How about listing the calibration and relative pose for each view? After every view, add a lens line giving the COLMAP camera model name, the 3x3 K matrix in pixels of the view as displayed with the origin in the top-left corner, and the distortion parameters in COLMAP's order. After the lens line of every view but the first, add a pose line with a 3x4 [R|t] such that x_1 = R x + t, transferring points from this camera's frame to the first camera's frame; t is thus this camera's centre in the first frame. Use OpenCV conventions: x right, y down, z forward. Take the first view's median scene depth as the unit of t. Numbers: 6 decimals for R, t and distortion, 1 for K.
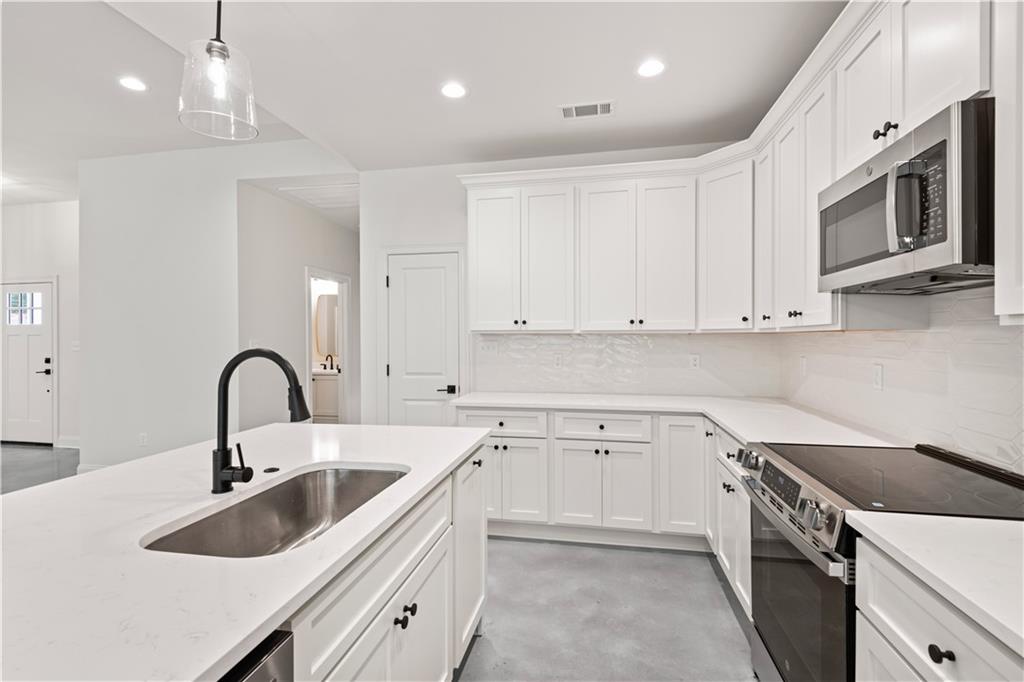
lens RADIAL K [[486.6, 0, 516.9], [0, 486.6, 339.3], [0, 0, 1]] dist [-0.000253, 0.000014]
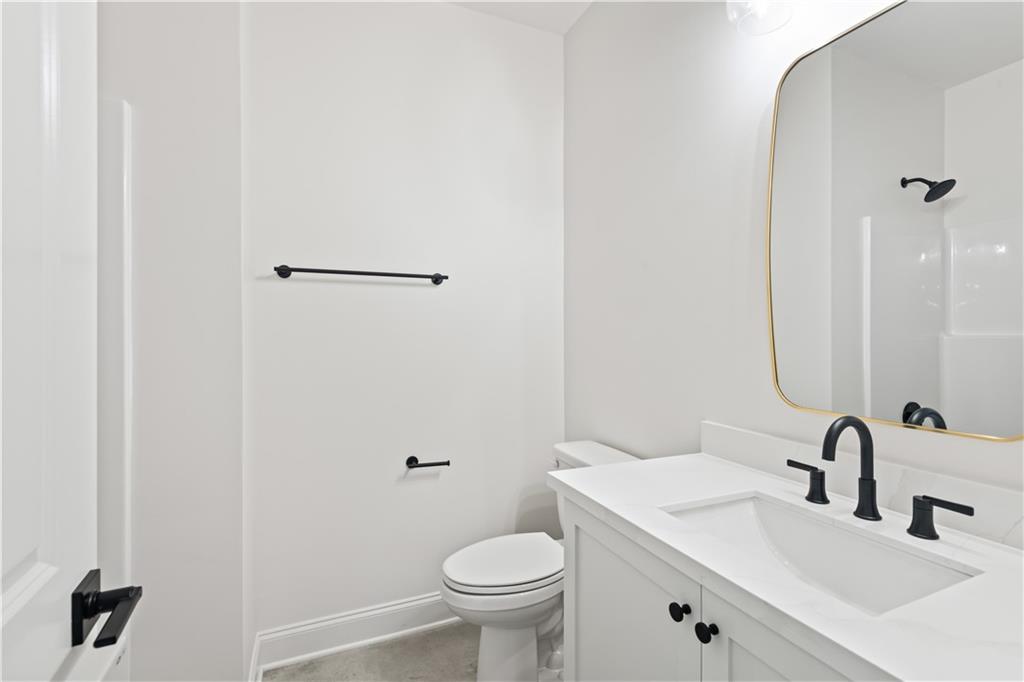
lens RADIAL K [[486.6, 0, 511.9], [0, 486.6, 338.0], [0, 0, 1]] dist [-0.000253, 0.000014]
pose [[0.563078, 0.006286, -0.826380, -0.319521], [-0.001579, 0.999977, 0.006530, 0.007009], [0.826402, -0.002372, 0.563075, 0.828096]]
